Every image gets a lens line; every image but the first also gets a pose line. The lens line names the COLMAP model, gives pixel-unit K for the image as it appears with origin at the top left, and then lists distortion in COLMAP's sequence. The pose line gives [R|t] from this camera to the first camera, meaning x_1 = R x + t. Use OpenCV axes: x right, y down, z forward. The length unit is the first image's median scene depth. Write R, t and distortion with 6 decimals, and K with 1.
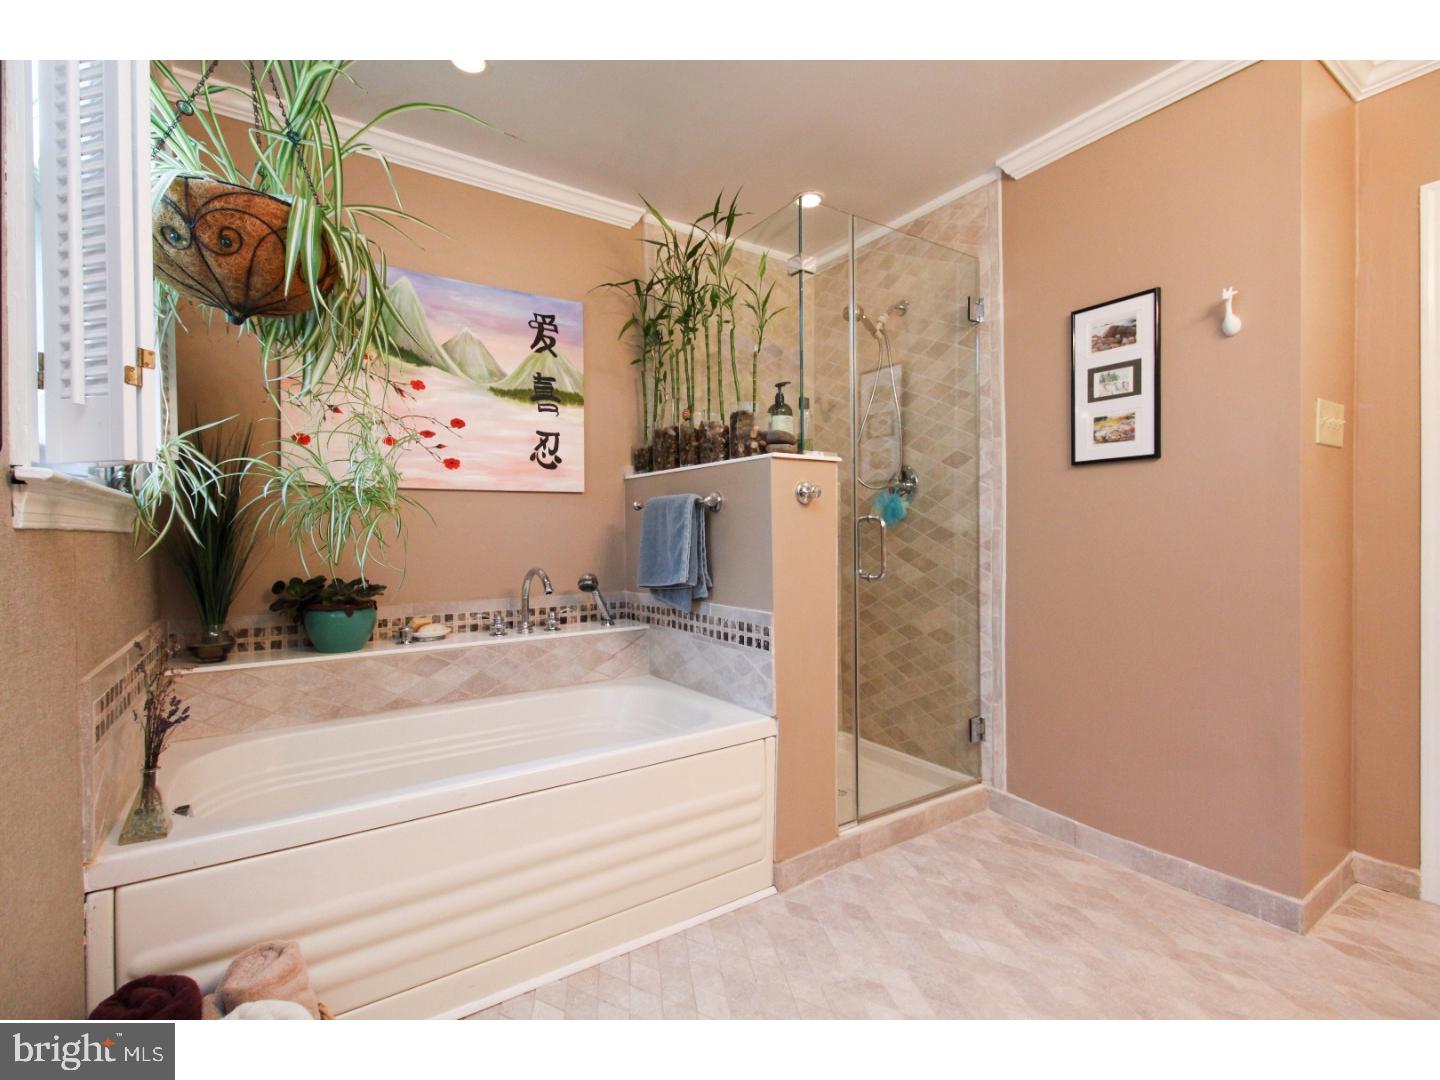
lens RADIAL K [[660.8, 0, 709.1], [0, 660.8, 545.5], [0, 0, 1]] dist [-0.001247, -0.001001]
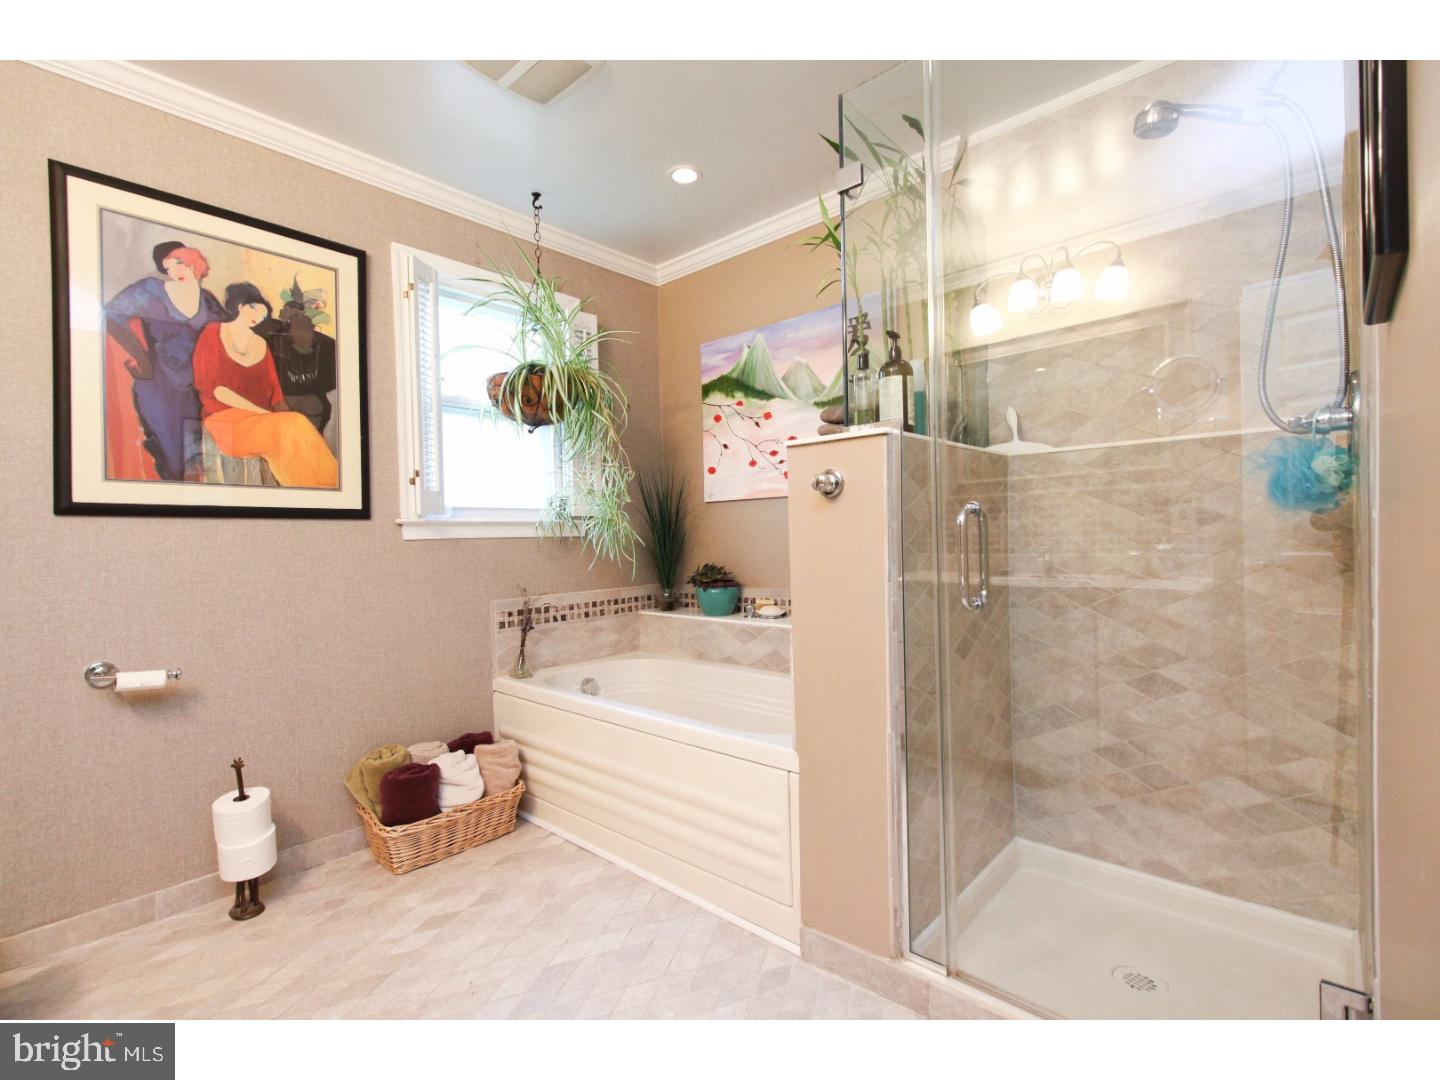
lens RADIAL K [[660.8, 0, 709.1], [0, 660.8, 545.5], [0, 0, 1]] dist [-0.001247, -0.001001]
pose [[0.233221, 0.019974, -0.972219, 0.781901], [0.011480, 0.999663, 0.023292, -0.025827], [0.972356, -0.016593, 0.232913, 0.603332]]
